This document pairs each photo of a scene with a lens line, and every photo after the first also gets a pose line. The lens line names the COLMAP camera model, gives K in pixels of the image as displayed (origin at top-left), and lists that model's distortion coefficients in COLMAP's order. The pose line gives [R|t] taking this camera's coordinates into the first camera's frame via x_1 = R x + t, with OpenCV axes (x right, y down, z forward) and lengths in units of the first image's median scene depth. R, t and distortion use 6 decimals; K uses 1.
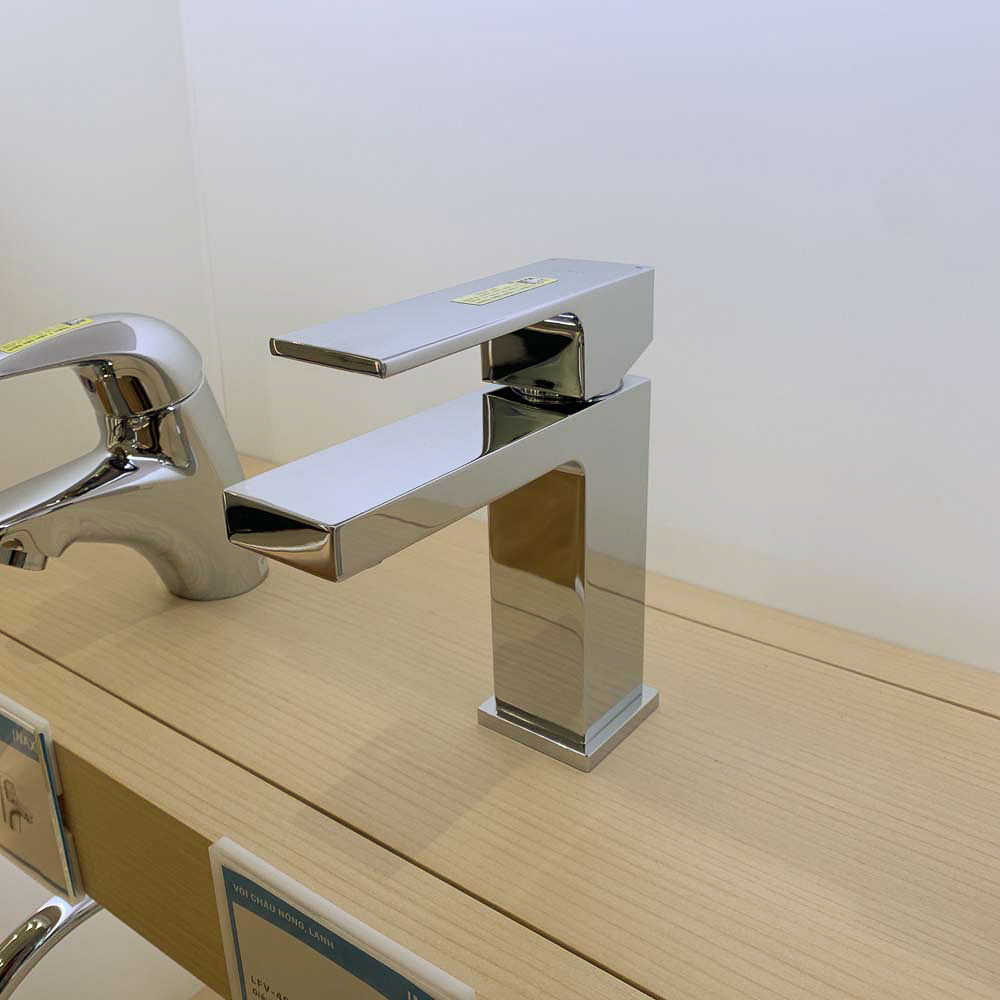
lens RADIAL K [[1010.7, 0, 502.3], [0, 1010.7, 480.9], [0, 0, 1]] dist [0.018206, -0.012159]
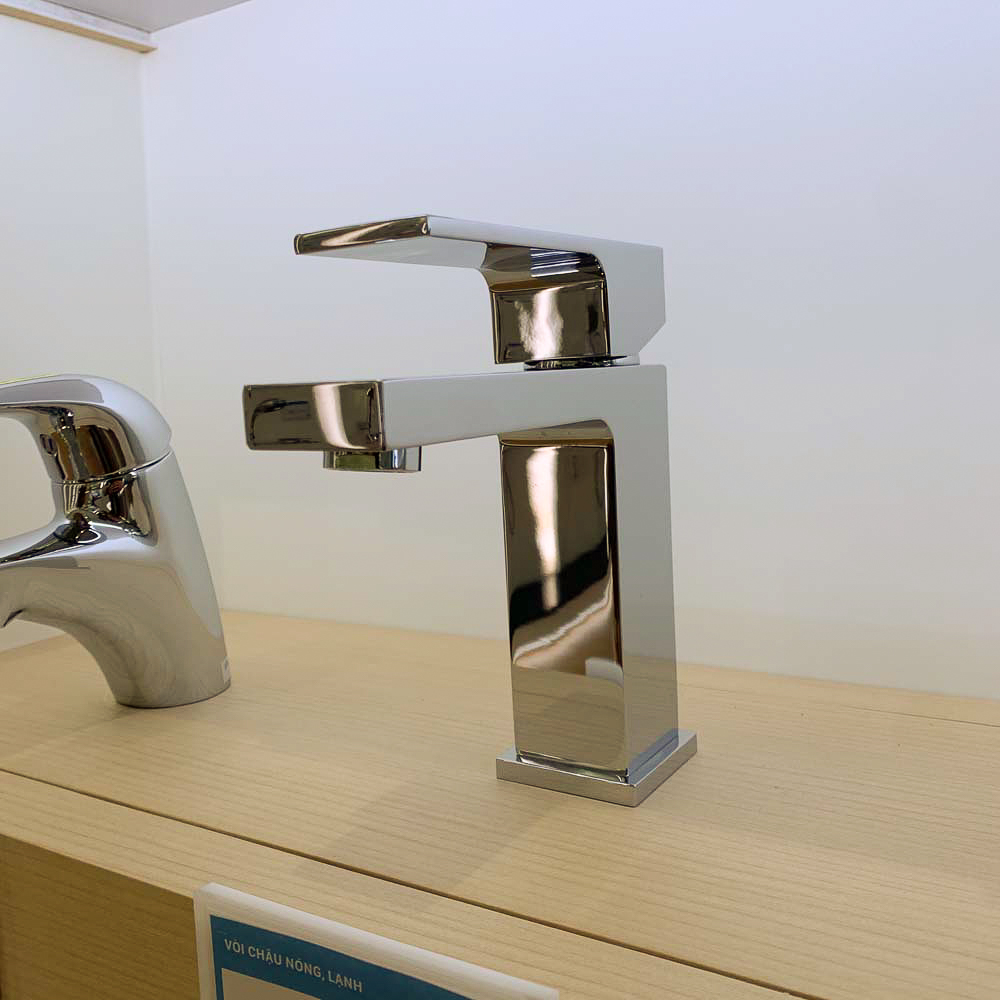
lens RADIAL K [[1019.9, 0, 503.8], [0, 1019.9, 469.7], [0, 0, 1]] dist [-0.001951, 0.010231]
pose [[0.995360, -0.032664, 0.090512, -0.088687], [0.057027, 0.957880, -0.281449, 0.232614], [-0.077507, 0.285305, 0.955298, 0.092007]]
